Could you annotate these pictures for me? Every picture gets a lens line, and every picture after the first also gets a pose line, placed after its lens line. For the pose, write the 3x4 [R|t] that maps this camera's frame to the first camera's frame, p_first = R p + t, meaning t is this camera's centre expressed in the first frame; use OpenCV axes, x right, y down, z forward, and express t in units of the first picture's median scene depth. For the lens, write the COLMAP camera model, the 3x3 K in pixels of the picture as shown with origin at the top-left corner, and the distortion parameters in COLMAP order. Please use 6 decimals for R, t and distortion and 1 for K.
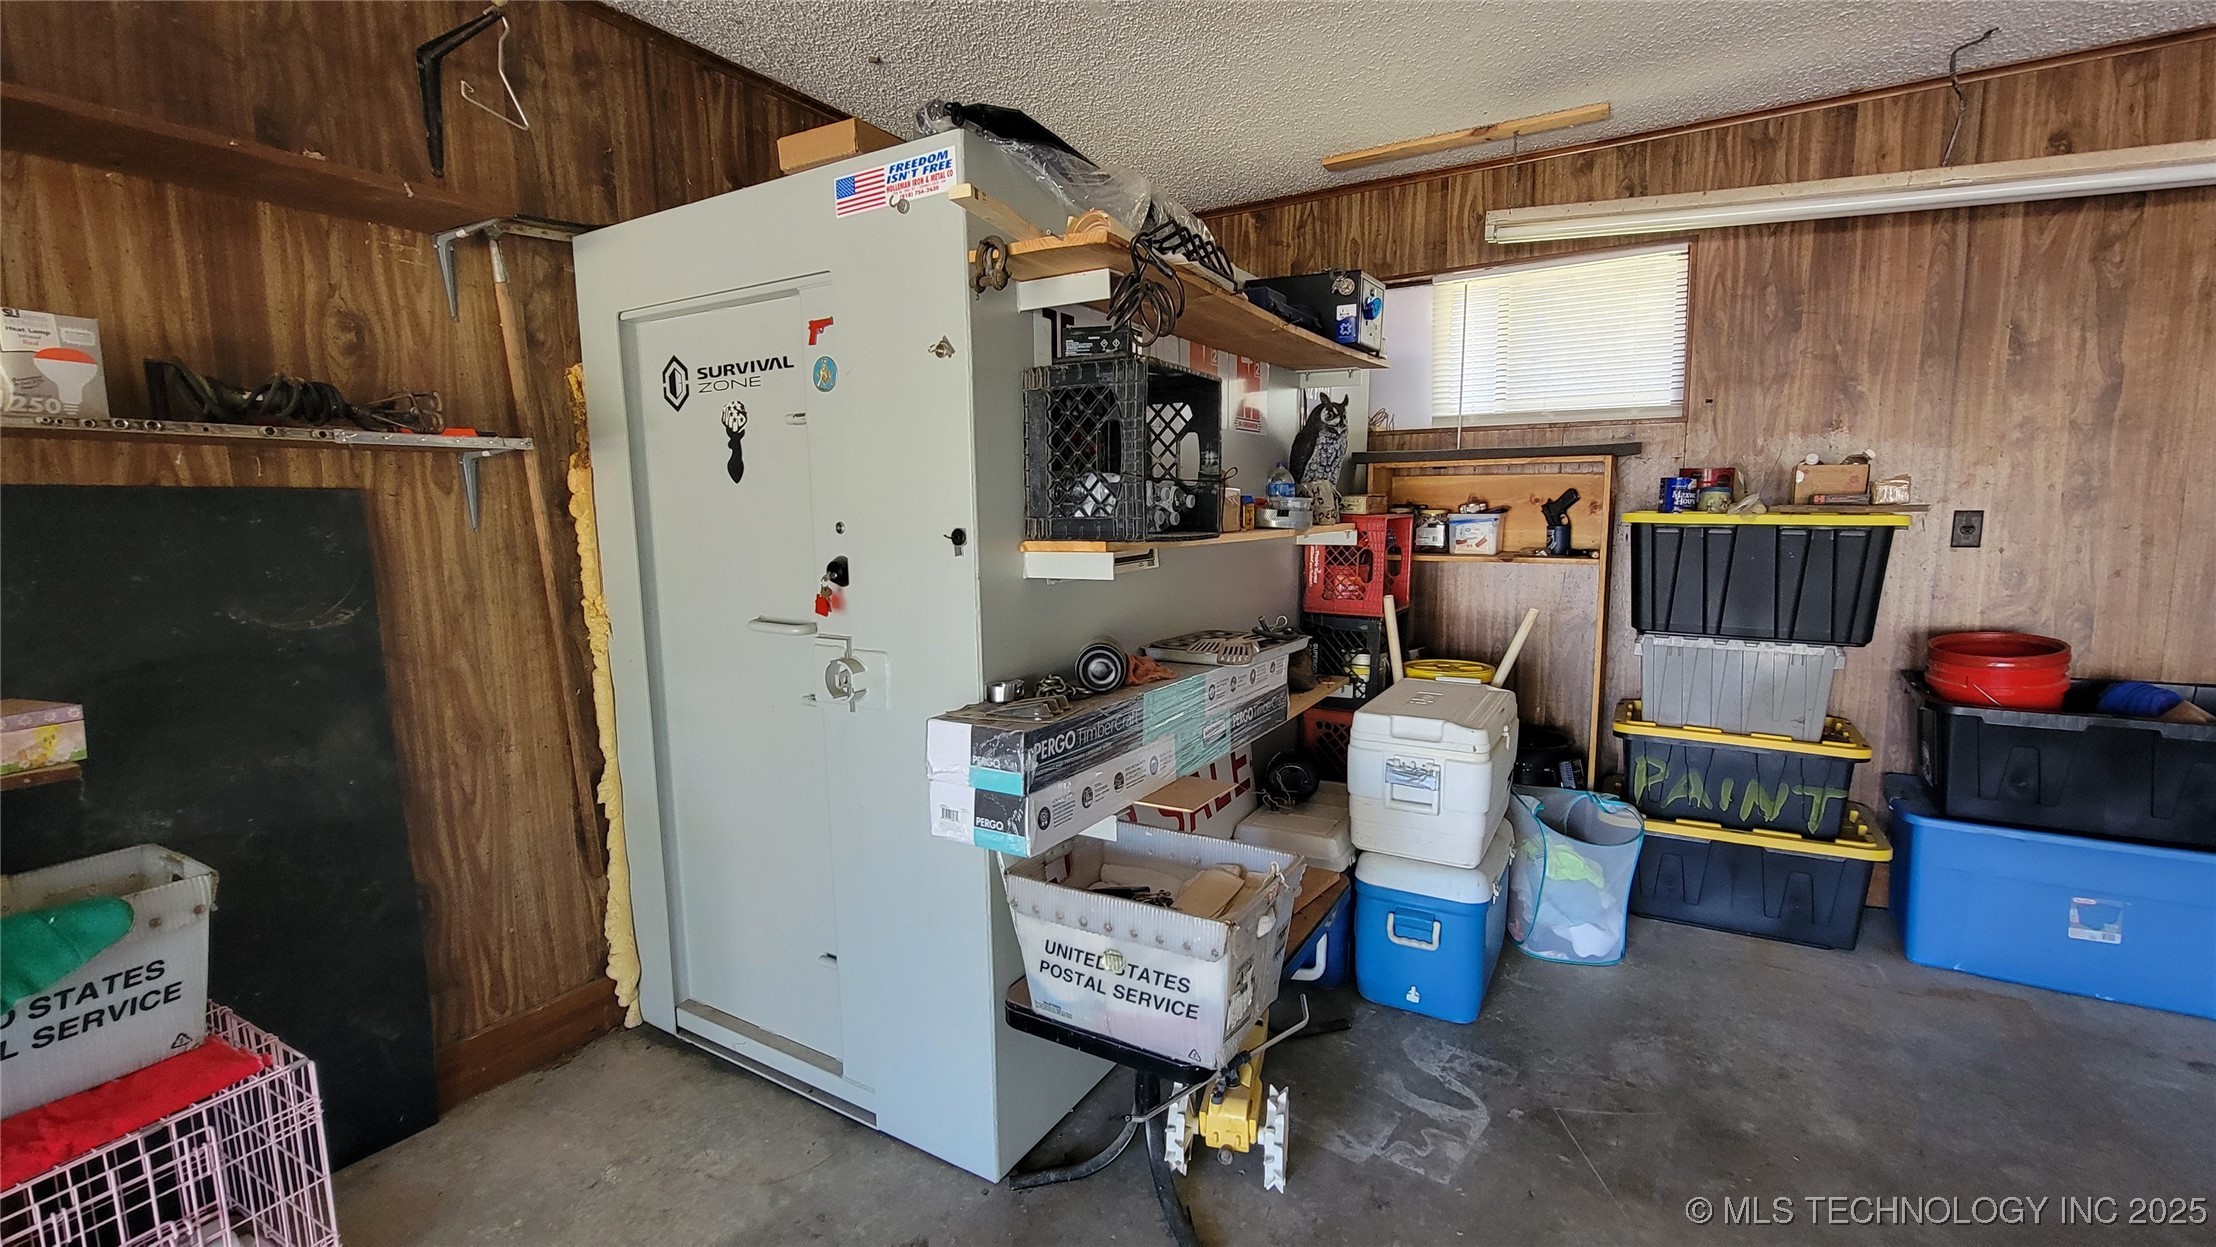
lens RADIAL K [[897.9, 0, 1124.5], [0, 897.9, 623.9], [0, 0, 1]] dist [0.000260, 0.000341]
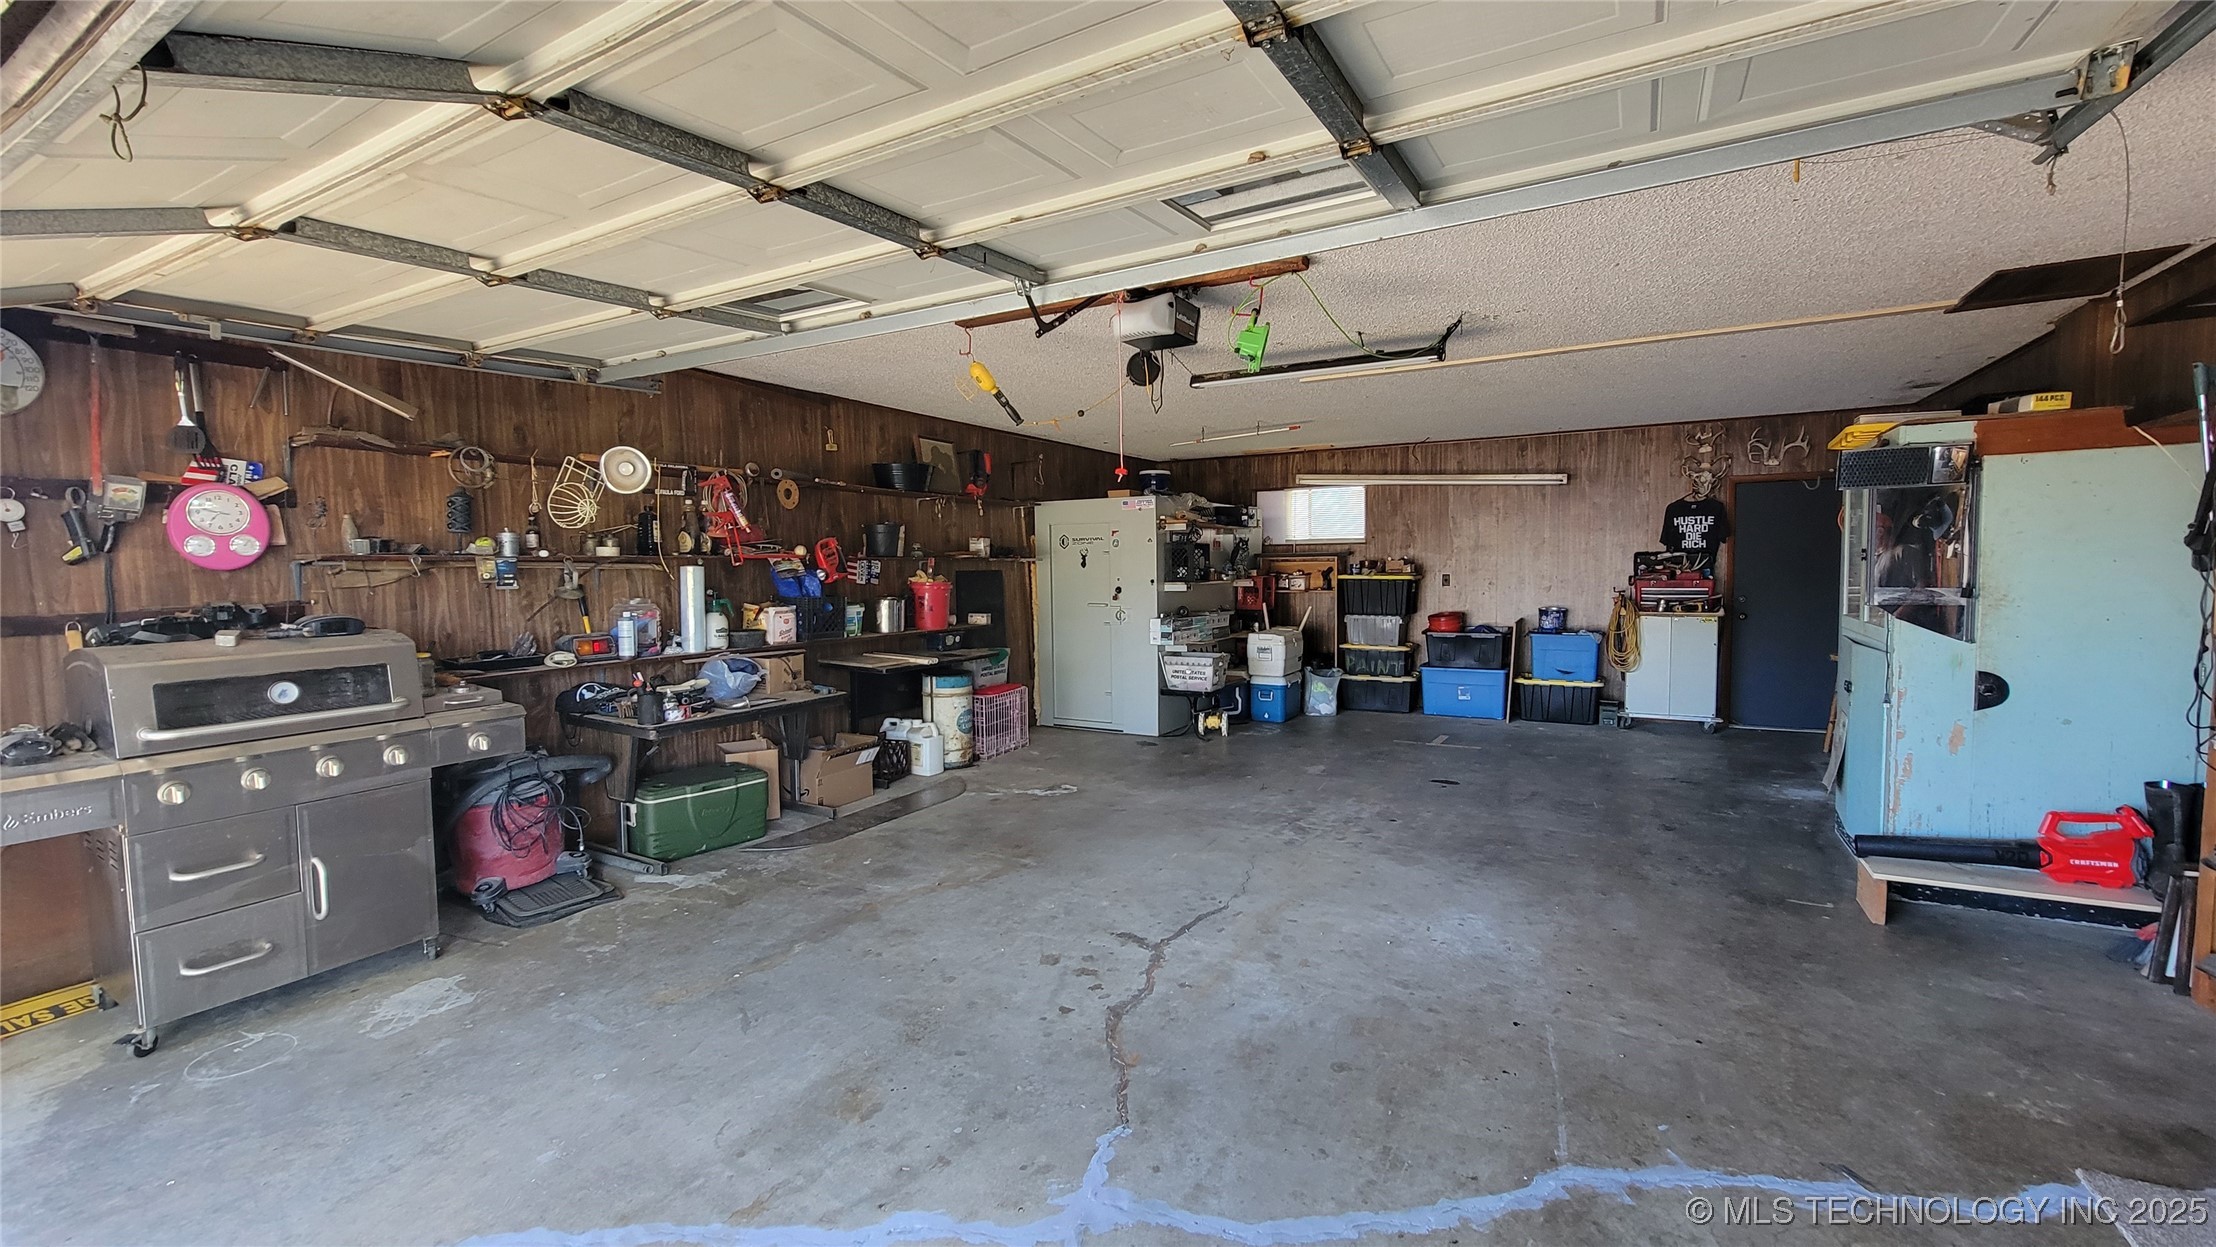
lens RADIAL K [[897.9, 0, 1124.5], [0, 897.9, 623.9], [0, 0, 1]] dist [0.000260, 0.000341]
pose [[0.999604, -0.003496, 0.027904, -0.309983], [0.005364, 0.997727, -0.067172, 0.288326], [-0.027606, 0.067295, 0.997351, -2.393289]]
